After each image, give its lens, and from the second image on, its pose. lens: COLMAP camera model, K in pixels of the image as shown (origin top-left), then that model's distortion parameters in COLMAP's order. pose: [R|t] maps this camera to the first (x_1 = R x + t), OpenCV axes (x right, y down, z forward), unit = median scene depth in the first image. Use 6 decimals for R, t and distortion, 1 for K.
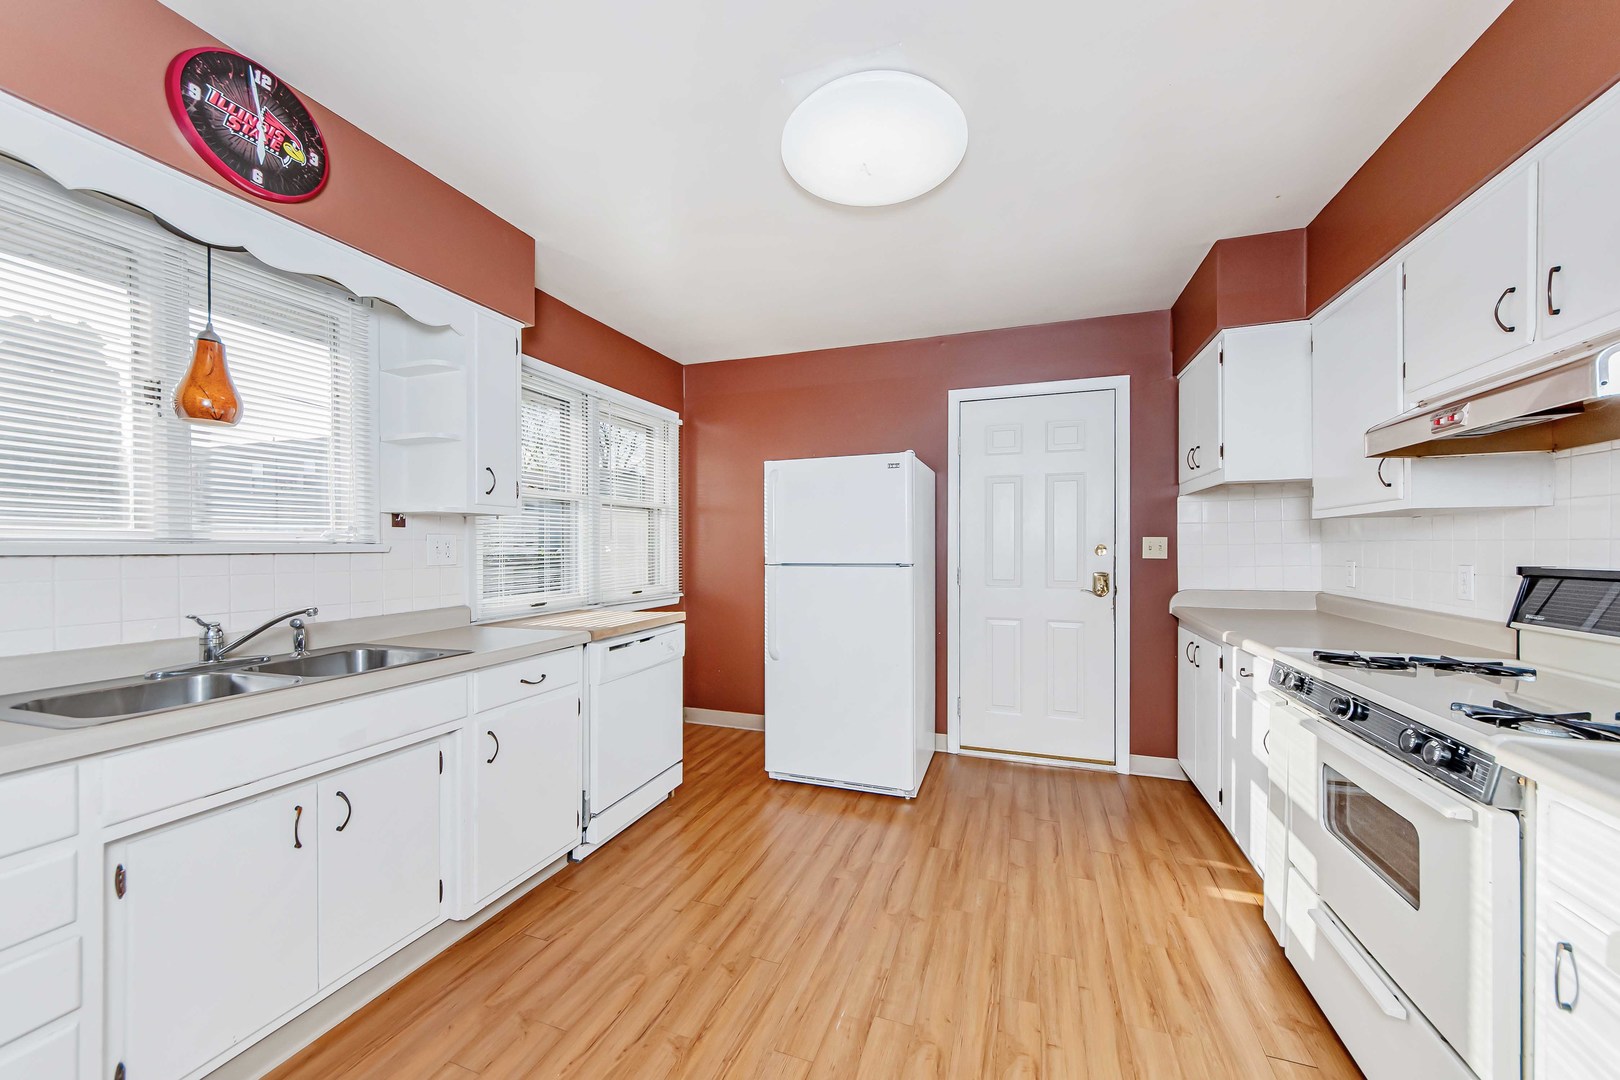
lens RADIAL K [[590.1, 0, 819.5], [0, 590.1, 543.8], [0, 0, 1]] dist [0.014232, -0.000087]
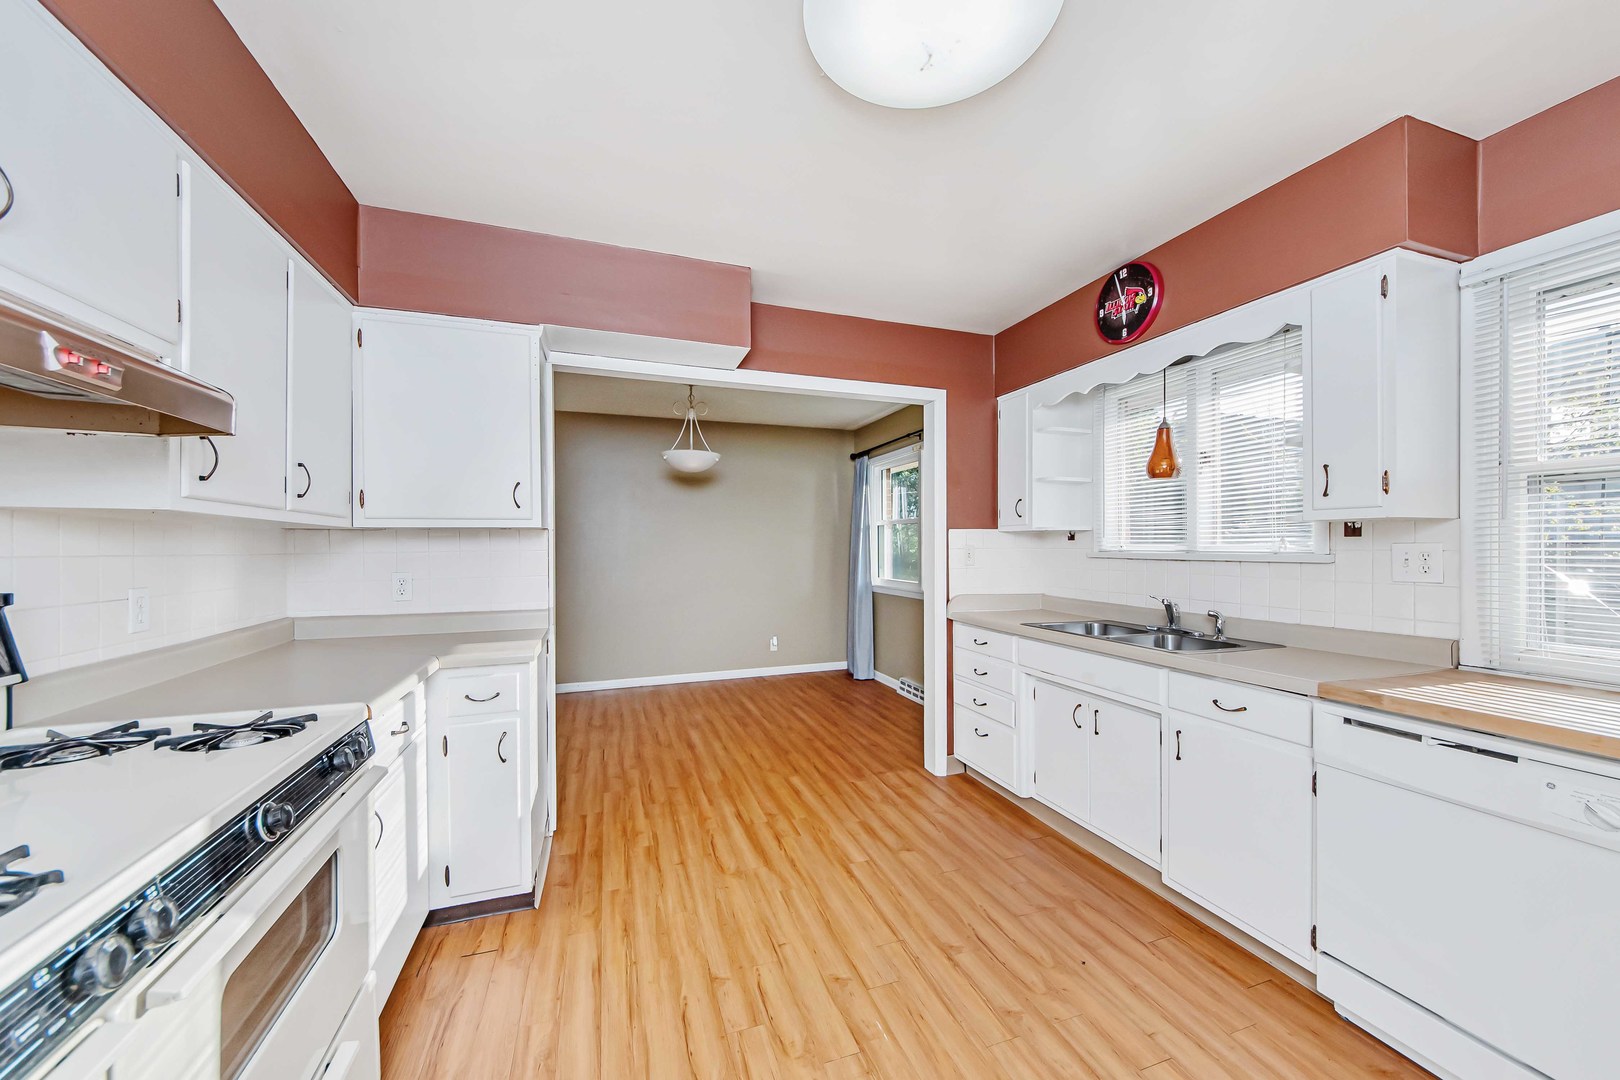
lens RADIAL K [[590.1, 0, 814.6], [0, 590.1, 546.2], [0, 0, 1]] dist [0.014232, -0.000087]
pose [[-0.766833, -0.002128, -0.641843, 0.750715], [-0.001679, 0.999998, -0.001310, -0.015721], [0.641844, 0.000073, -0.766835, 1.656161]]
